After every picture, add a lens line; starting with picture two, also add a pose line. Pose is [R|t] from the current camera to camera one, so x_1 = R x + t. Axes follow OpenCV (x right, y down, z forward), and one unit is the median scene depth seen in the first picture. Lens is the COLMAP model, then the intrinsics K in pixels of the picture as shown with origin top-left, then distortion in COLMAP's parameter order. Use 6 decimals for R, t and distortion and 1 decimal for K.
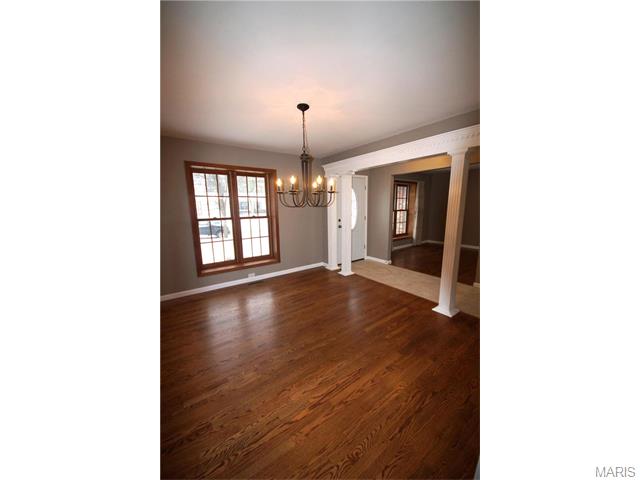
lens RADIAL K [[211.8, 0, 322.7], [0, 211.8, 243.9], [0, 0, 1]] dist [0.000326, -0.000016]
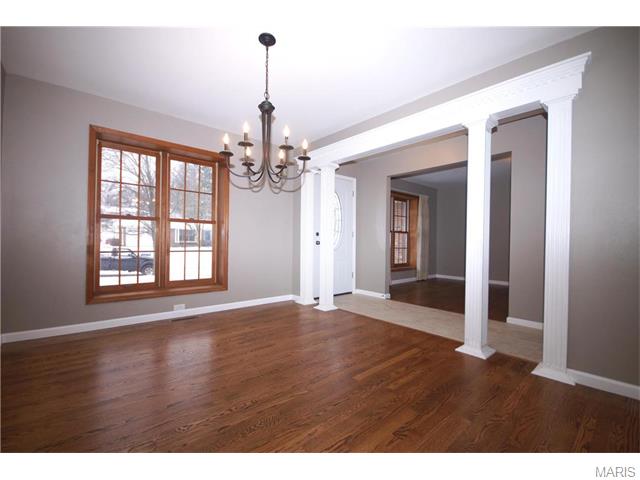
lens RADIAL K [[283.2, 0, 320.3], [0, 283.2, 245.4], [0, 0, 1]] dist [-0.001106, -0.000033]
pose [[0.996160, 0.026601, 0.083409, 0.013960], [-0.012306, 0.985809, -0.167421, 0.108288], [-0.086679, 0.165751, 0.982351, 0.093582]]
